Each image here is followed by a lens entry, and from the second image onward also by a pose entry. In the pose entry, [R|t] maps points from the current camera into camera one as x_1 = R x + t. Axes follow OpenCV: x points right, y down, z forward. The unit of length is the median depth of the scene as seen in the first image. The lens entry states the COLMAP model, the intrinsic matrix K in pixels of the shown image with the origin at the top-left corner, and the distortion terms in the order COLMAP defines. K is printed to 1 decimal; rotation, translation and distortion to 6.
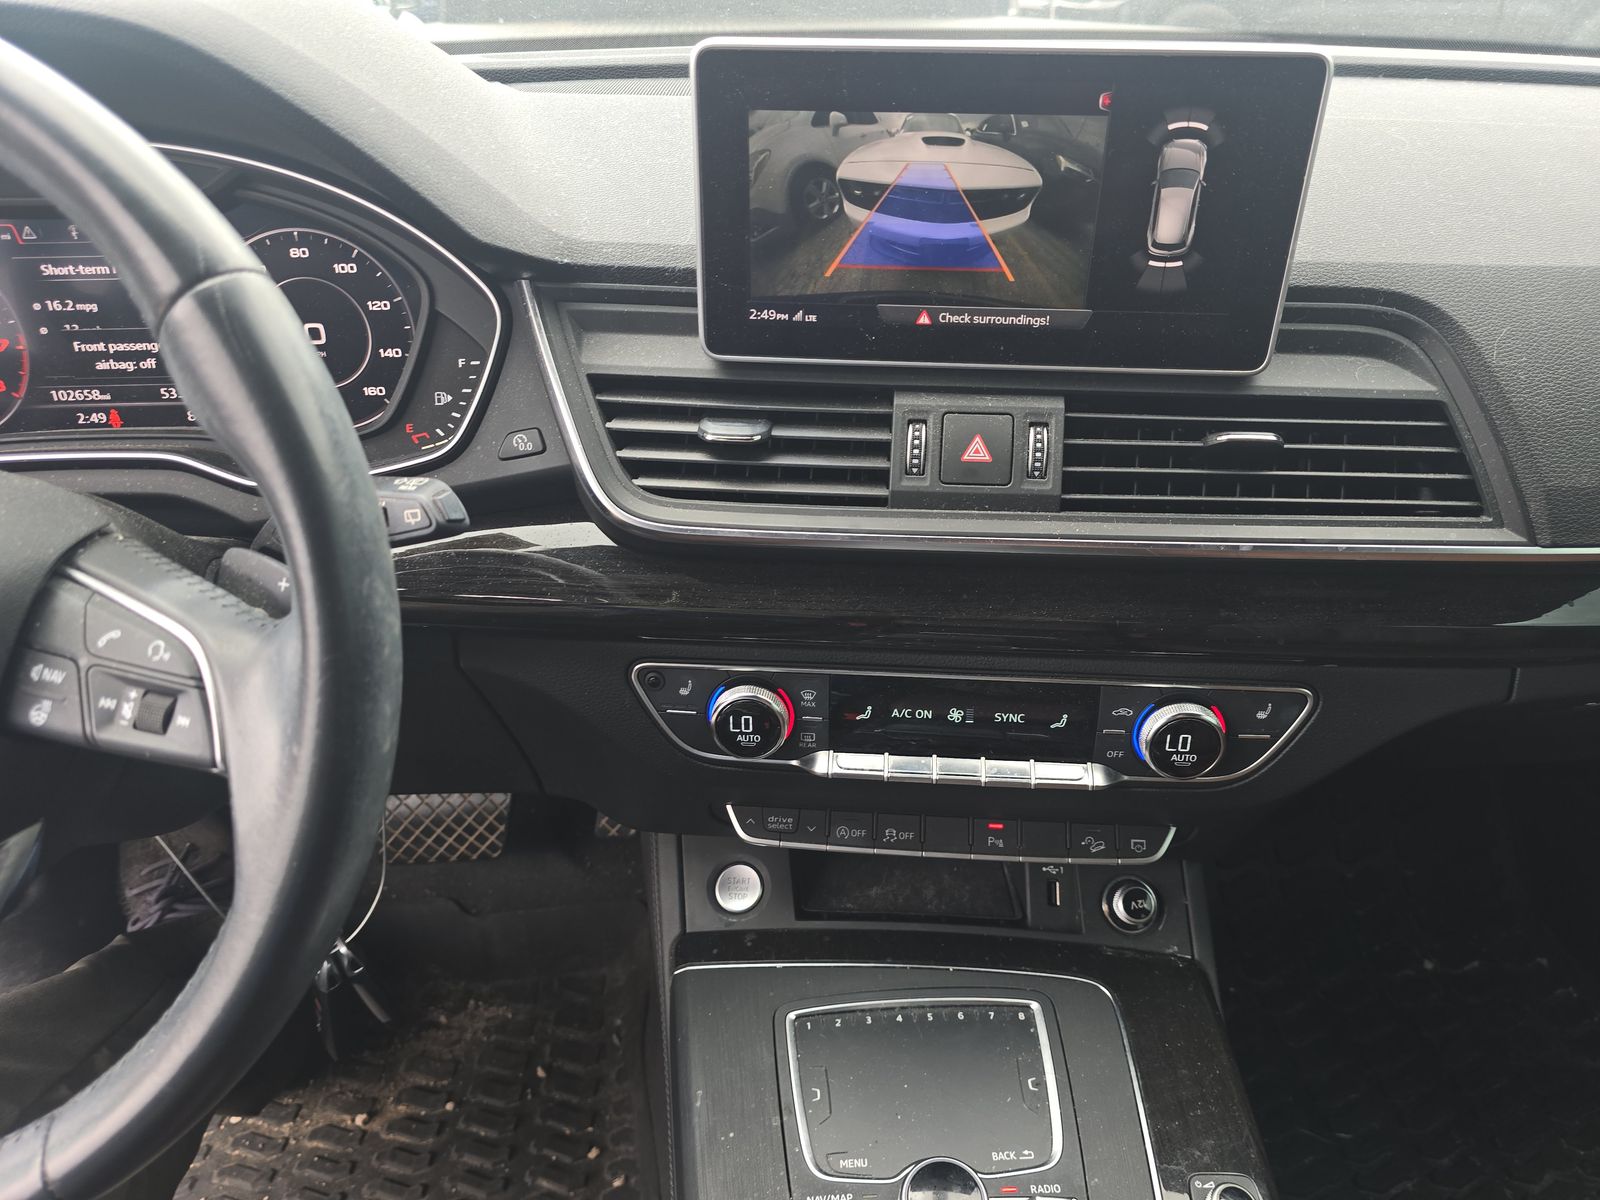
lens RADIAL K [[1050.0, 0, 807.4], [0, 1050.0, 615.9], [0, 0, 1]] dist [-0.000288, -0.027166]
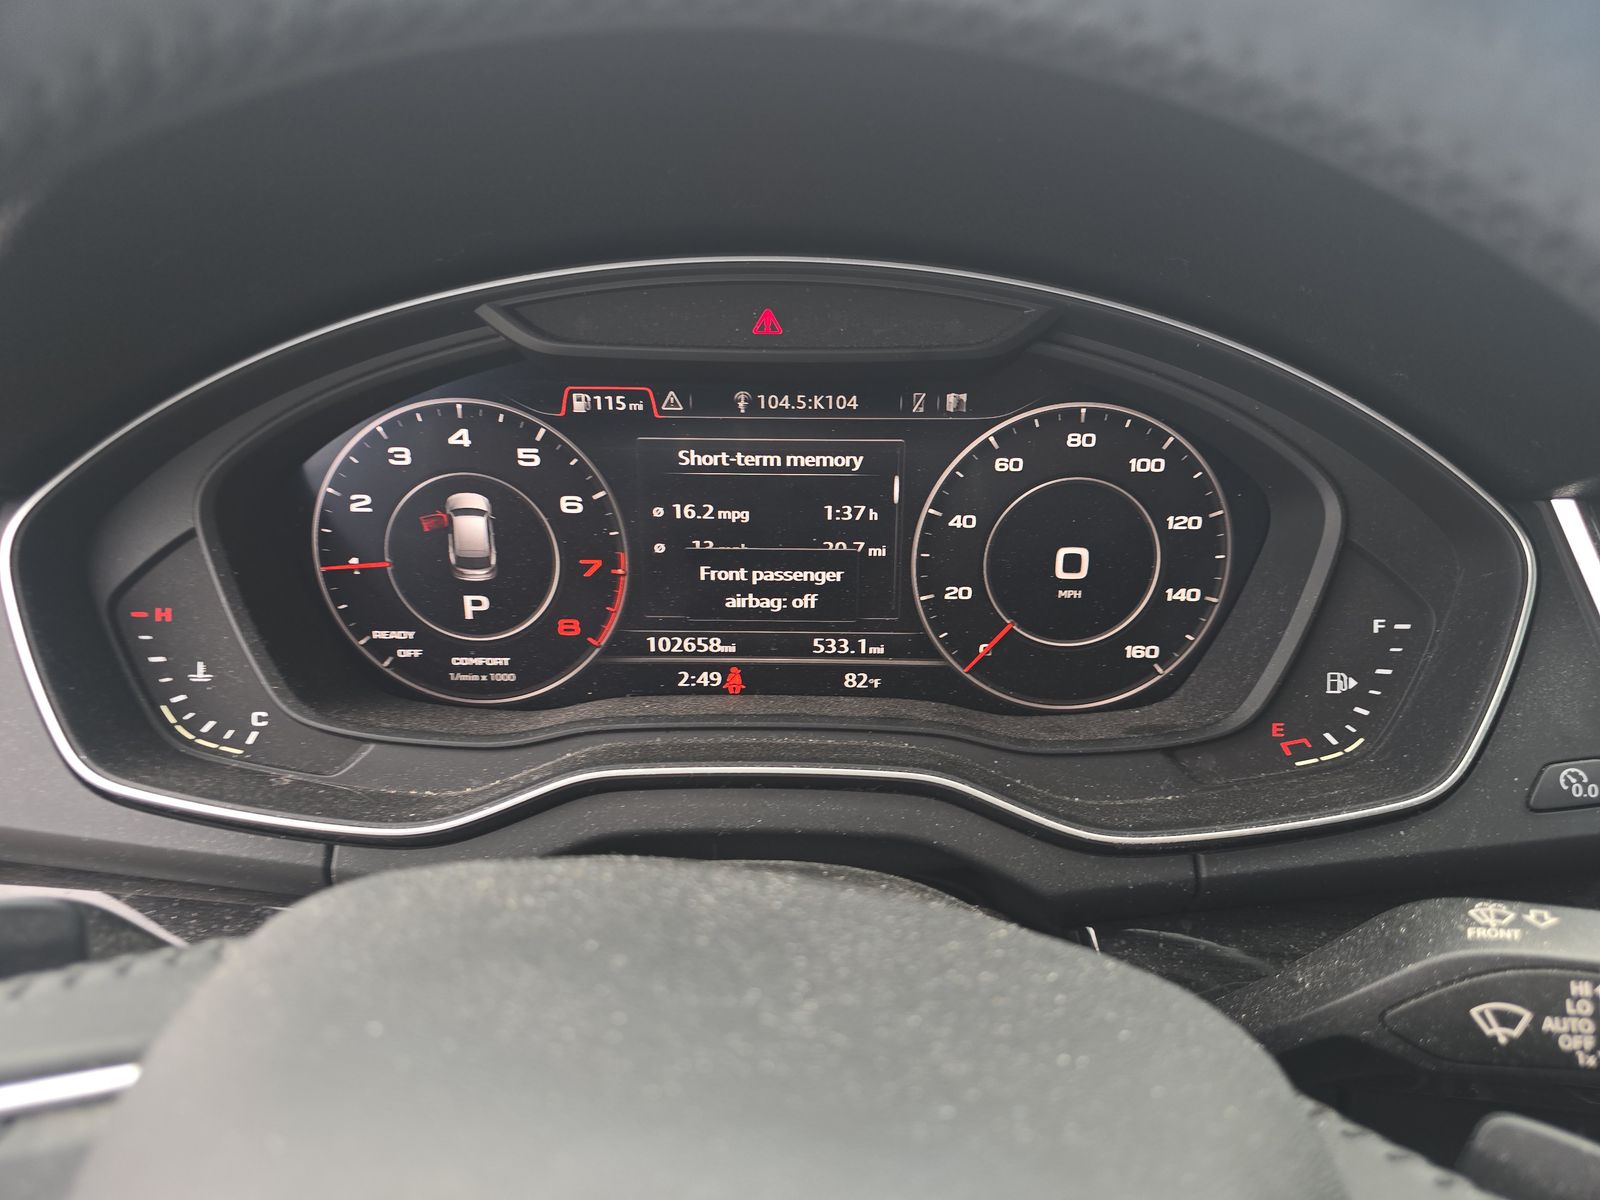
lens RADIAL K [[1050.0, 0, 790.7], [0, 1050.0, 608.3], [0, 0, 1]] dist [-0.000288, -0.027166]
pose [[0.994285, 0.028615, -0.102853, -0.586282], [-0.042702, 0.989583, -0.137488, -0.151575], [0.097847, 0.141094, 0.985149, 0.372254]]
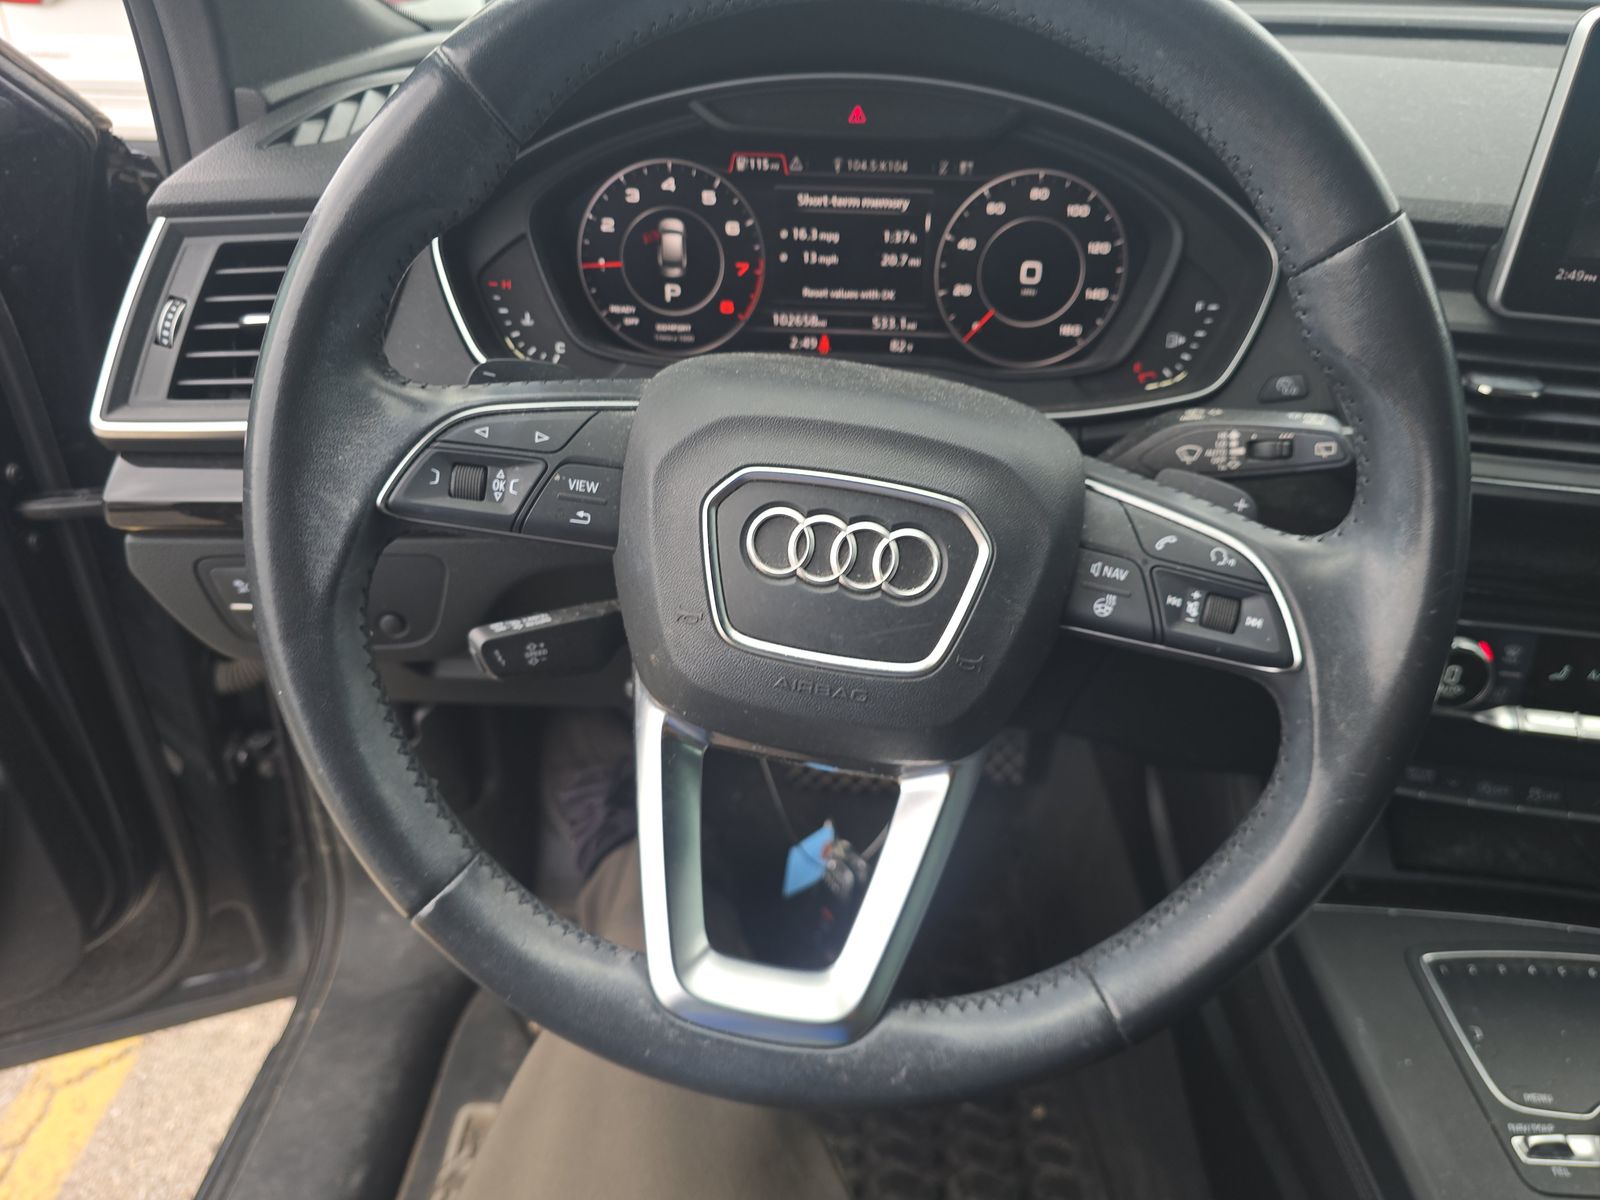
lens RADIAL K [[1050.0, 0, 789.2], [0, 1050.0, 616.1], [0, 0, 1]] dist [-0.000288, -0.027166]
pose [[0.990476, 0.075350, -0.115239, -0.576493], [-0.071218, 0.996676, 0.039572, 0.051604], [0.117838, -0.030988, 0.992549, -0.088056]]
